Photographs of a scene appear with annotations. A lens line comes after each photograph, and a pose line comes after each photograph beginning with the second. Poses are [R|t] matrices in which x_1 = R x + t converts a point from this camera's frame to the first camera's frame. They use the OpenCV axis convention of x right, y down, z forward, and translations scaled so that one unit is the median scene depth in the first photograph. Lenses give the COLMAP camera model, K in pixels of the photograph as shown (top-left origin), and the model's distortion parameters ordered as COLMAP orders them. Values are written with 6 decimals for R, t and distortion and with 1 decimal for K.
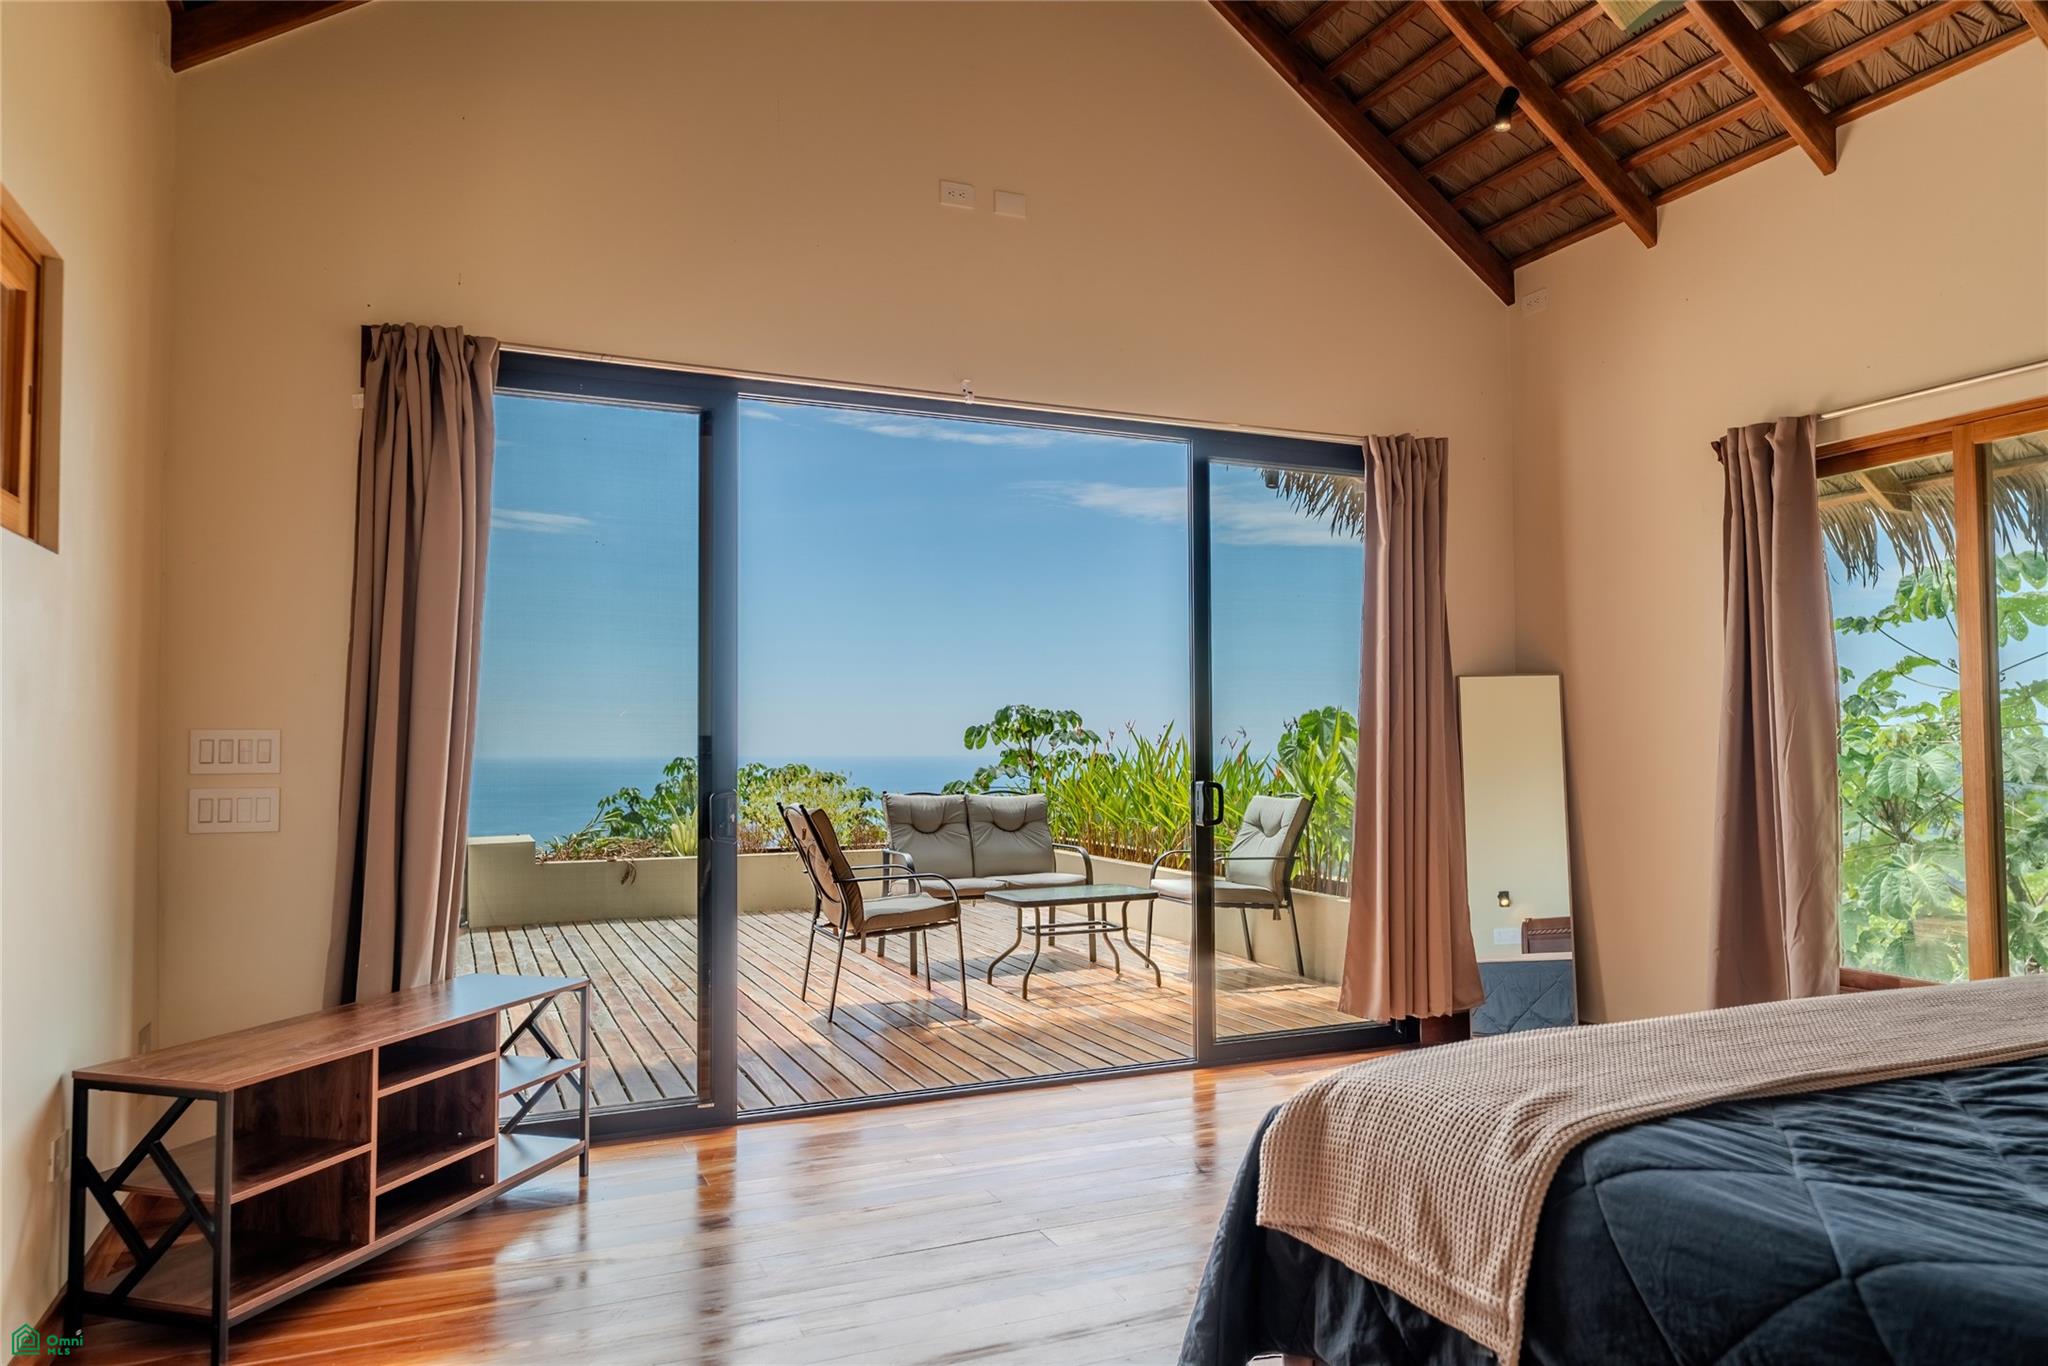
lens RADIAL K [[1292.9, 0, 1024.0], [0, 1292.9, 683.0], [0, 0, 1]] dist [0.008027, -0.002159]
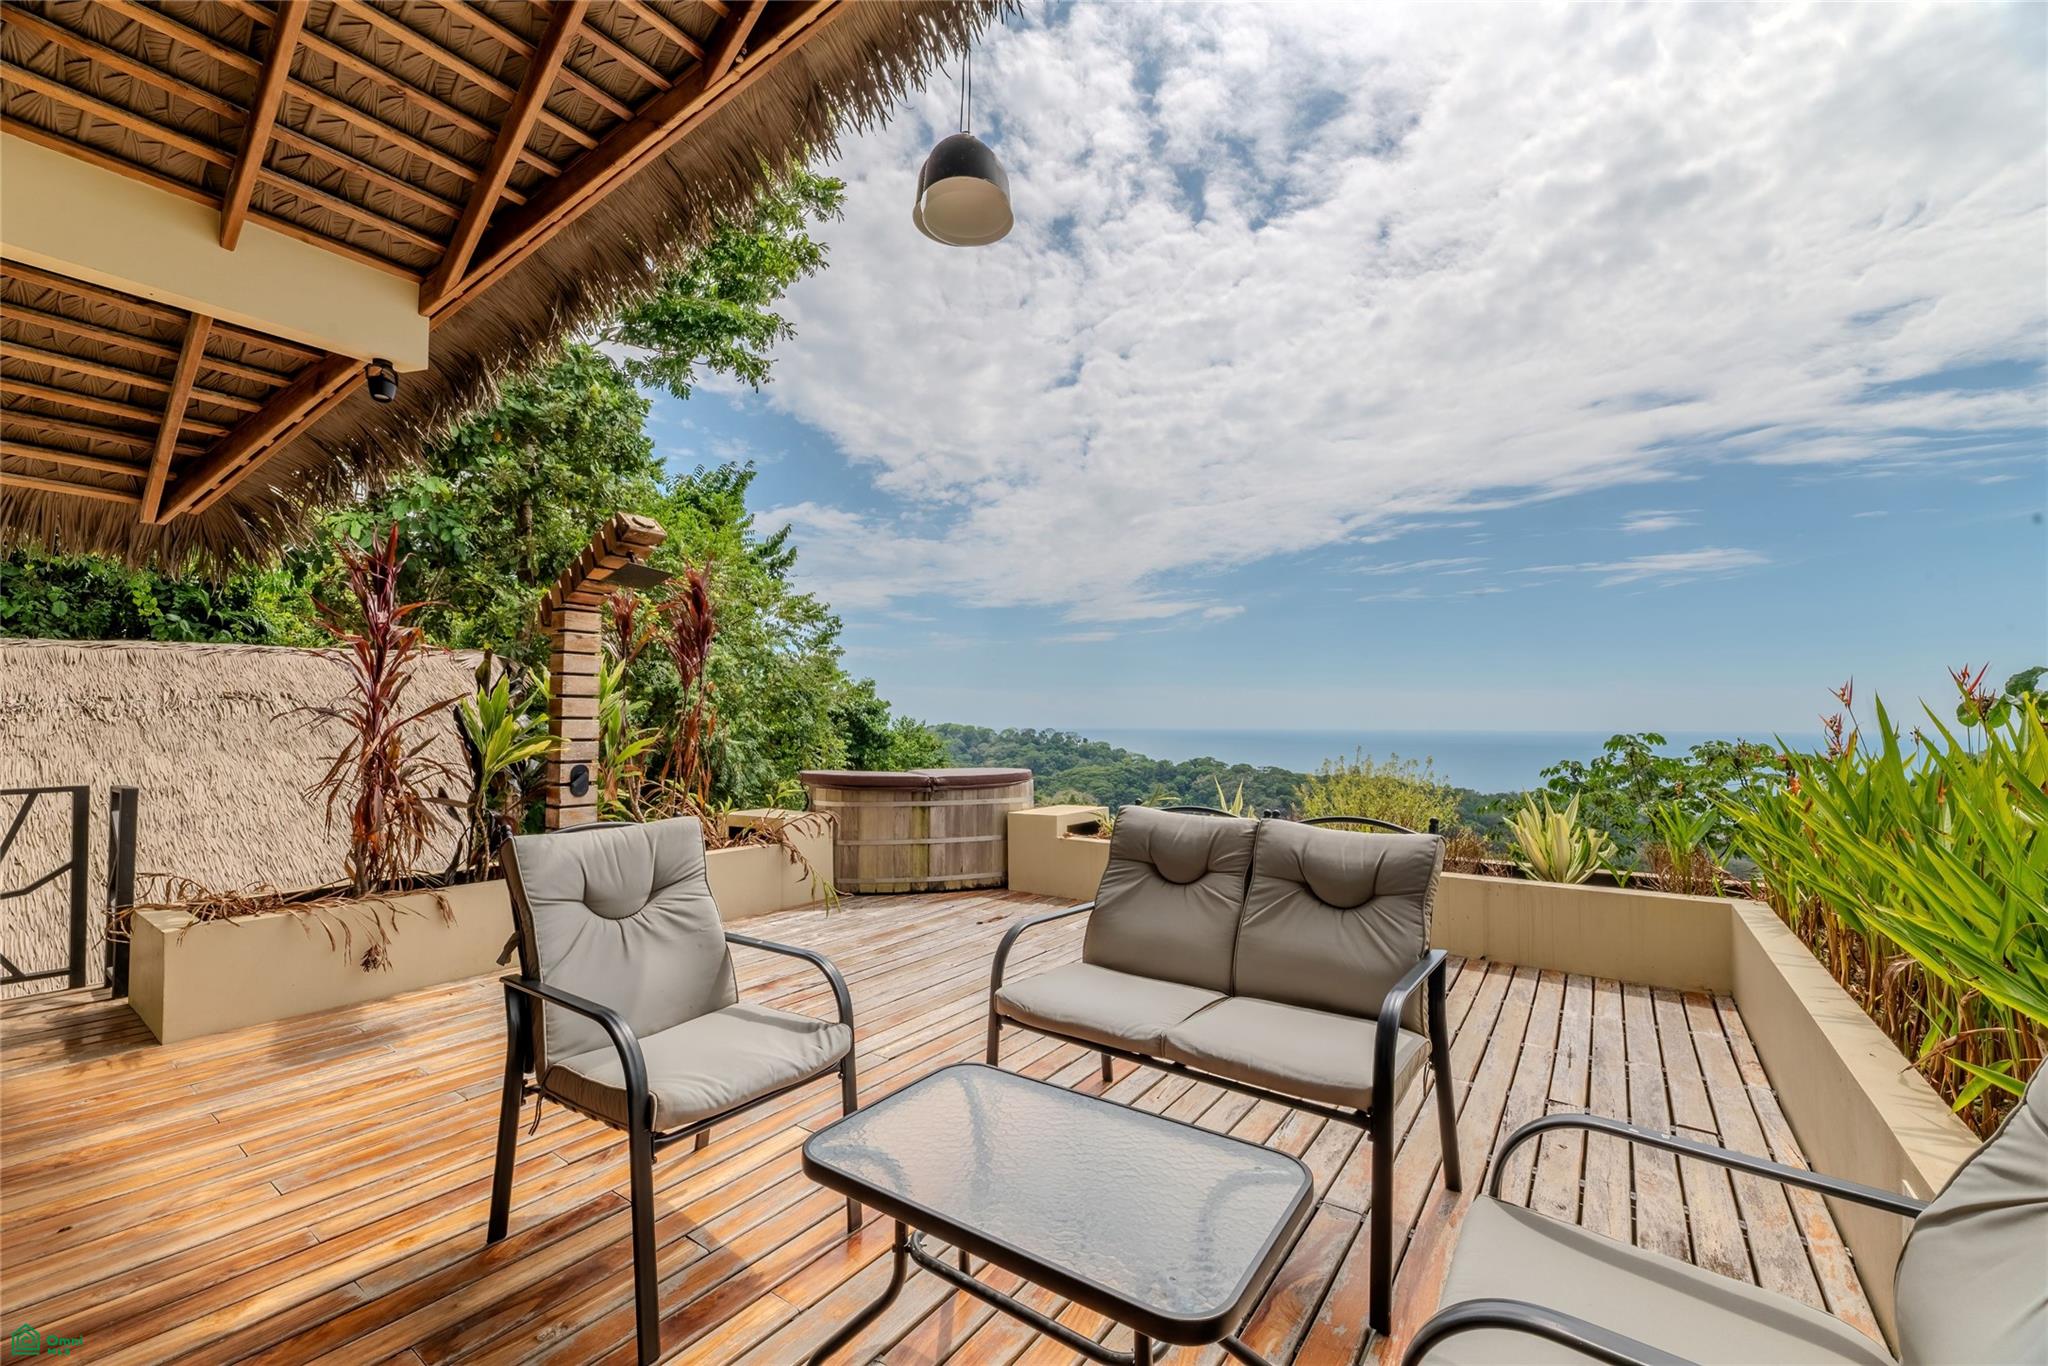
lens RADIAL K [[821.7, 0, 1024.9], [0, 821.7, 720.7], [0, 0, 1]] dist [-0.001291, -0.003761]
pose [[0.504982, 0.004107, -0.863120, 0.280324], [0.037305, 0.998950, 0.026579, 0.055034], [0.862323, -0.045621, 0.504299, 1.149264]]
